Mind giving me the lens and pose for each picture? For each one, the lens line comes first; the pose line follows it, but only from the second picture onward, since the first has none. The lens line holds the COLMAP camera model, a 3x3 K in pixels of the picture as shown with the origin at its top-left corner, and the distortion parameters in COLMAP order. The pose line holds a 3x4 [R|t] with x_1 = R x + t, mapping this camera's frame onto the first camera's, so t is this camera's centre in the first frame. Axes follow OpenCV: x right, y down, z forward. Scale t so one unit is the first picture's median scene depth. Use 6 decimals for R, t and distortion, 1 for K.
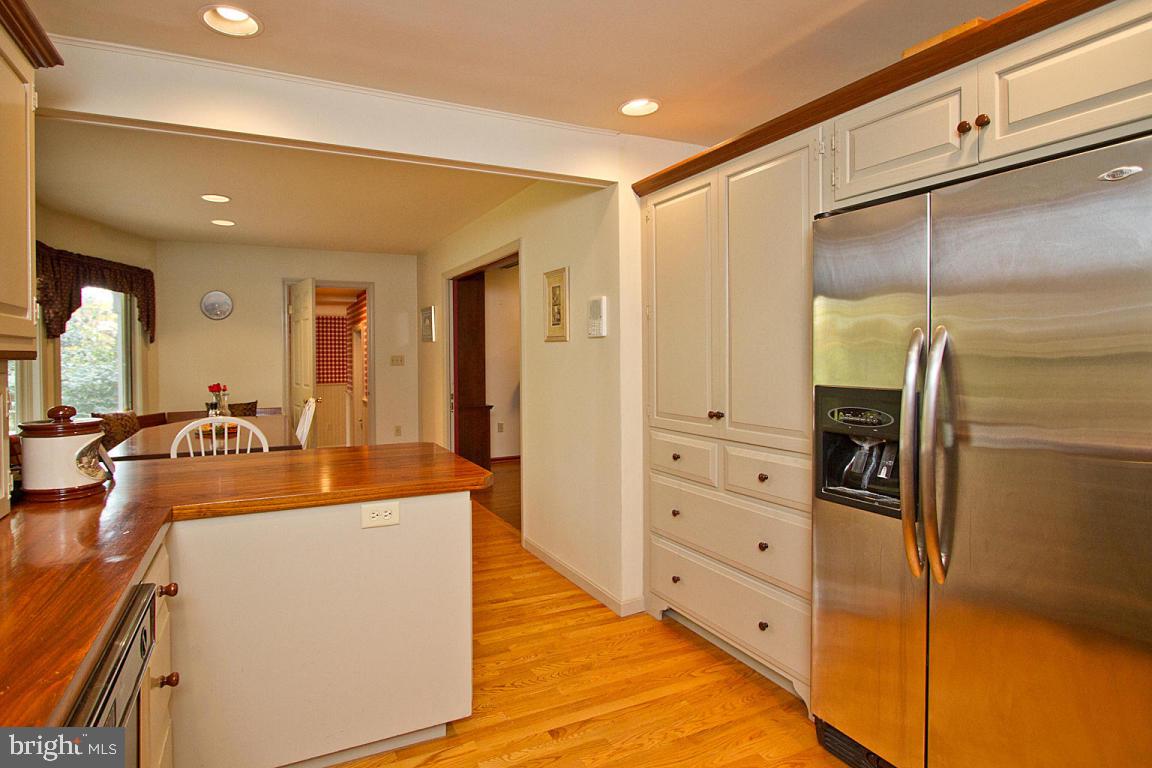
lens RADIAL K [[590.3, 0, 514.8], [0, 590.3, 363.0], [0, 0, 1]] dist [-0.004709, 0.000200]
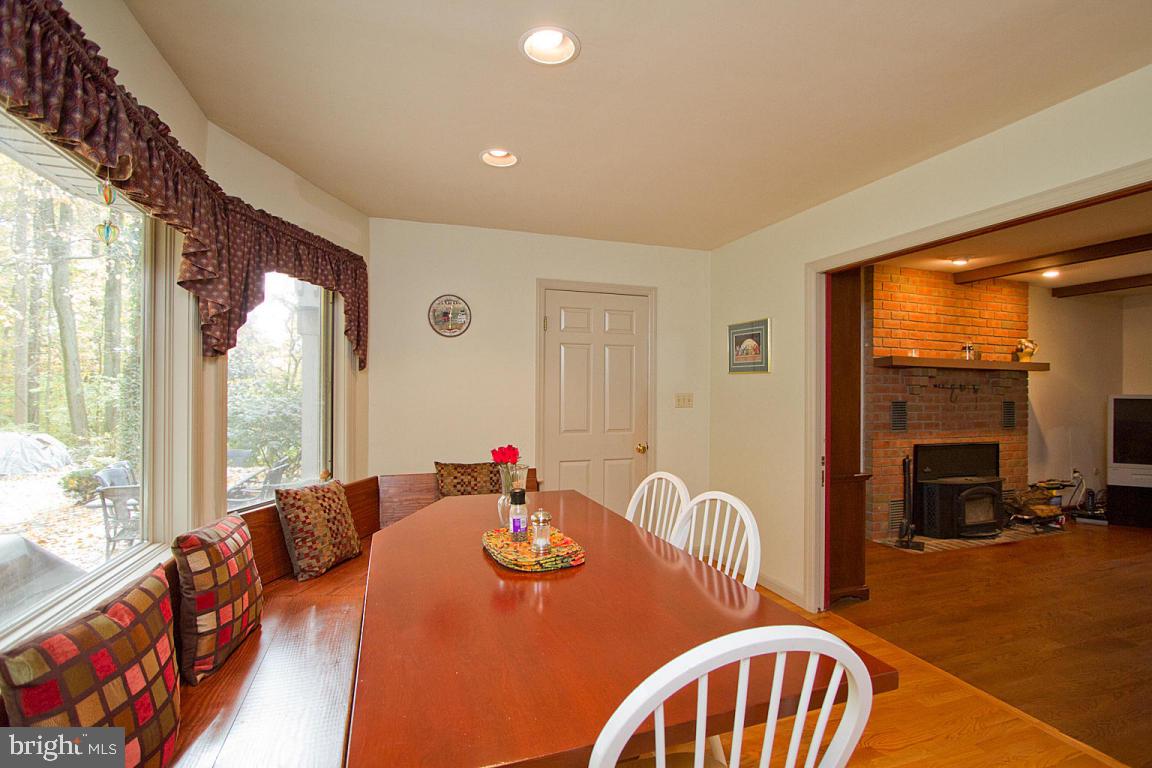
lens RADIAL K [[553.3, 0, 588.2], [0, 553.3, 390.3], [0, 0, 1]] dist [-0.025568, 0.002945]
pose [[0.995873, 0.012423, -0.089902, -0.376972], [-0.013793, 0.999798, -0.014639, -0.007641], [0.089702, 0.015818, 0.995843, 0.505149]]
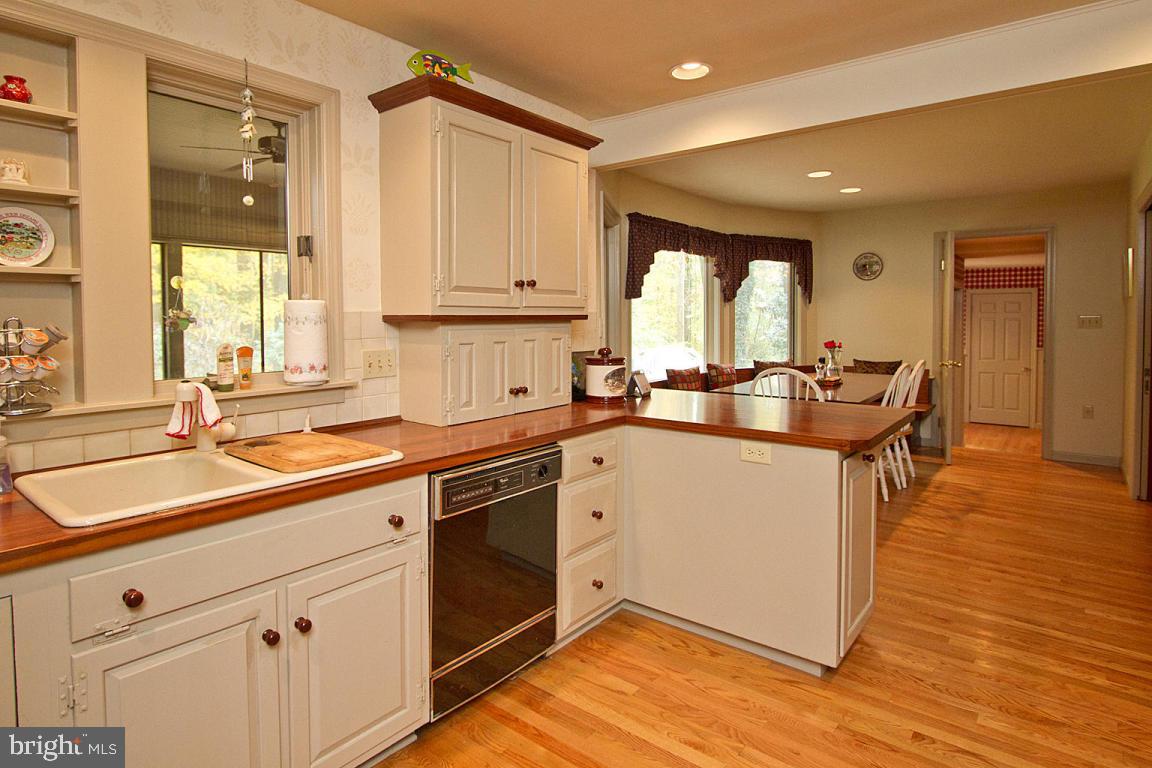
lens RADIAL K [[599.4, 0, 565.6], [0, 599.4, 332.7], [0, 0, 1]] dist [-0.004474, -0.002505]
pose [[0.462016, 0.028506, -0.886413, 0.244644], [-0.008254, 0.999578, 0.027842, -0.005576], [0.886833, -0.005547, 0.462056, 0.039354]]
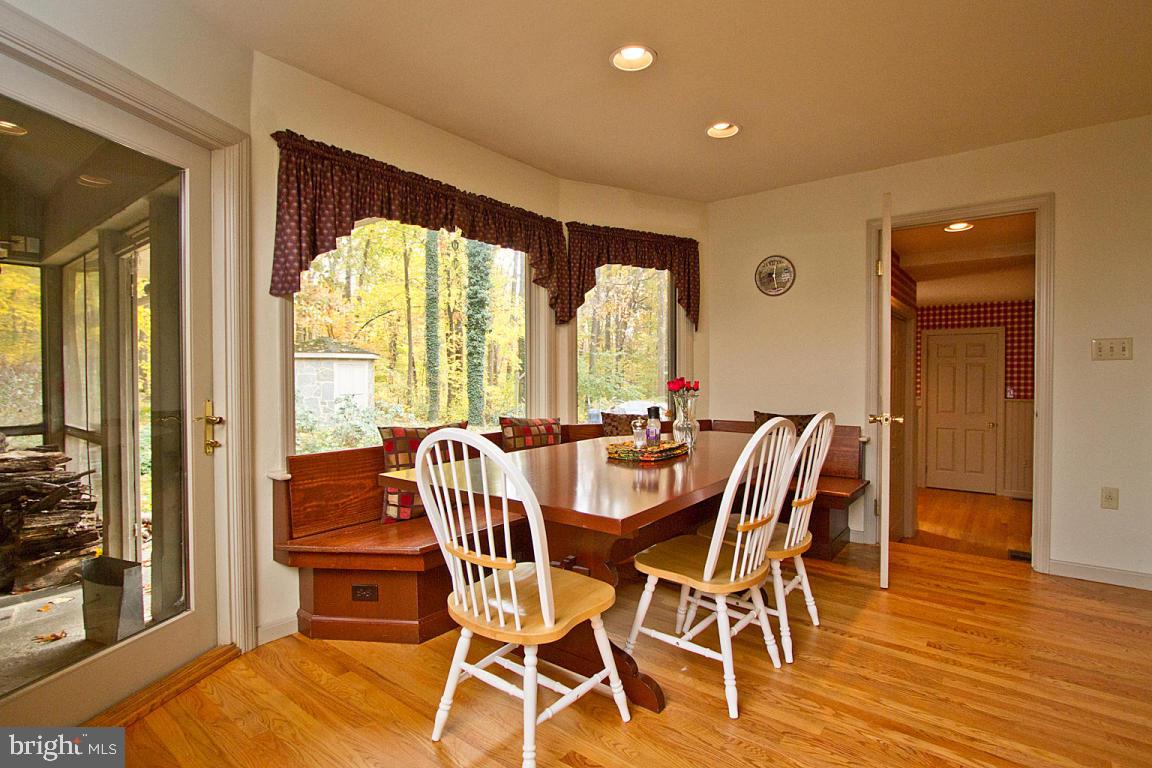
lens RADIAL K [[553.3, 0, 569.4], [0, 553.3, 383.2], [0, 0, 1]] dist [-0.025568, 0.002945]
pose [[0.473223, 0.019516, -0.880726, -0.042395], [-0.010551, 0.999808, 0.016486, 0.032626], [0.880879, 0.001491, 0.473338, 0.591738]]
